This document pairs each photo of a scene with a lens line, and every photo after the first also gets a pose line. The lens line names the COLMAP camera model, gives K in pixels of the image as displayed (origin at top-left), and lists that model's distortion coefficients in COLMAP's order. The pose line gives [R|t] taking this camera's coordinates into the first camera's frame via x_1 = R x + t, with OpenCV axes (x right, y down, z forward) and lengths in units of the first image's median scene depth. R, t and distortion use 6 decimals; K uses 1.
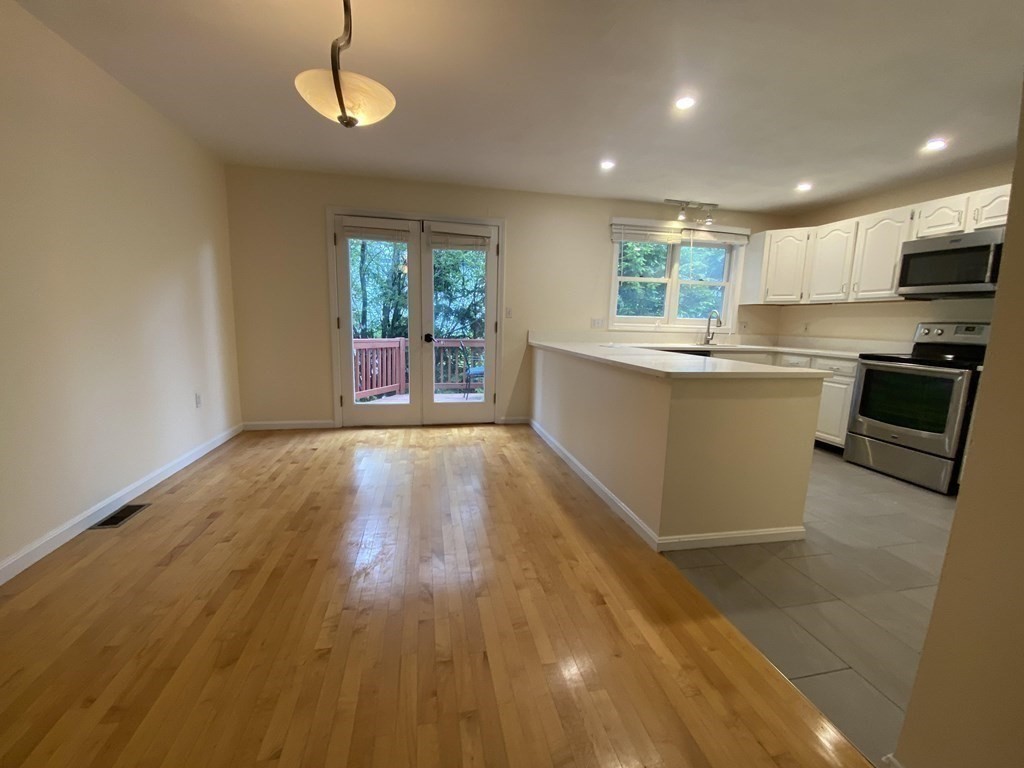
lens RADIAL K [[414.8, 0, 510.6], [0, 414.8, 390.3], [0, 0, 1]] dist [0.027198, -0.022619]
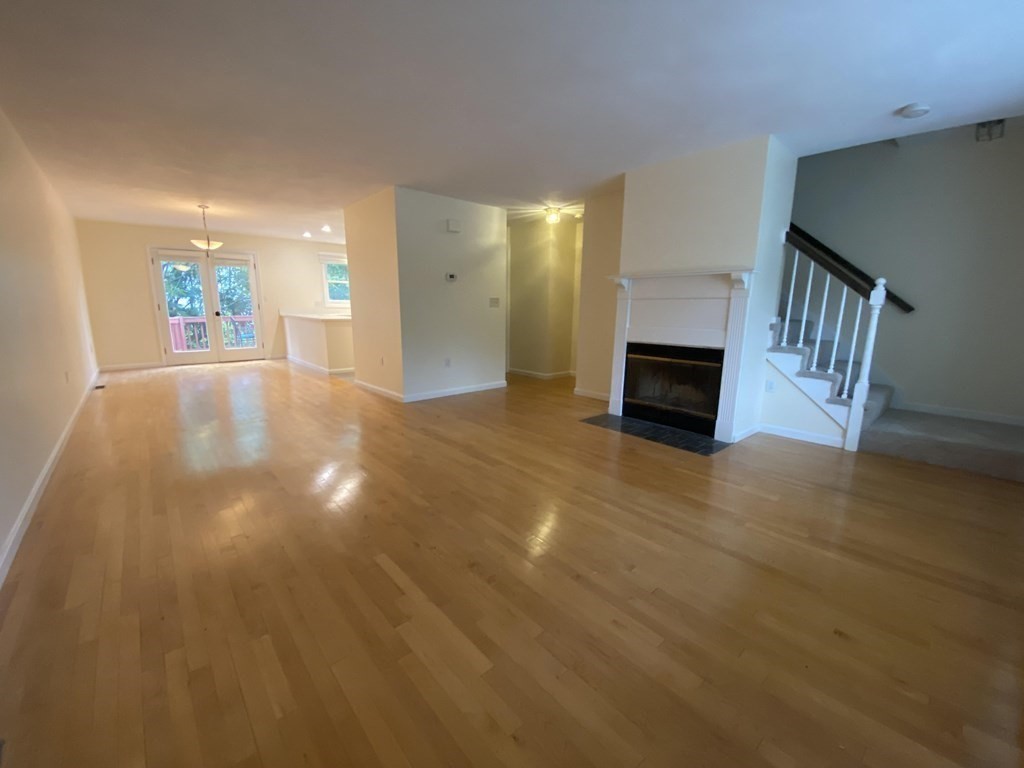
lens RADIAL K [[397.9, 0, 512.0], [0, 397.9, 384.0], [0, 0, 1]] dist [0.000624, -0.018814]
pose [[0.855200, -0.117081, 0.504901, -0.002137], [0.093581, 0.993022, 0.071763, 0.169147], [-0.509780, -0.014123, 0.860189, -1.112642]]
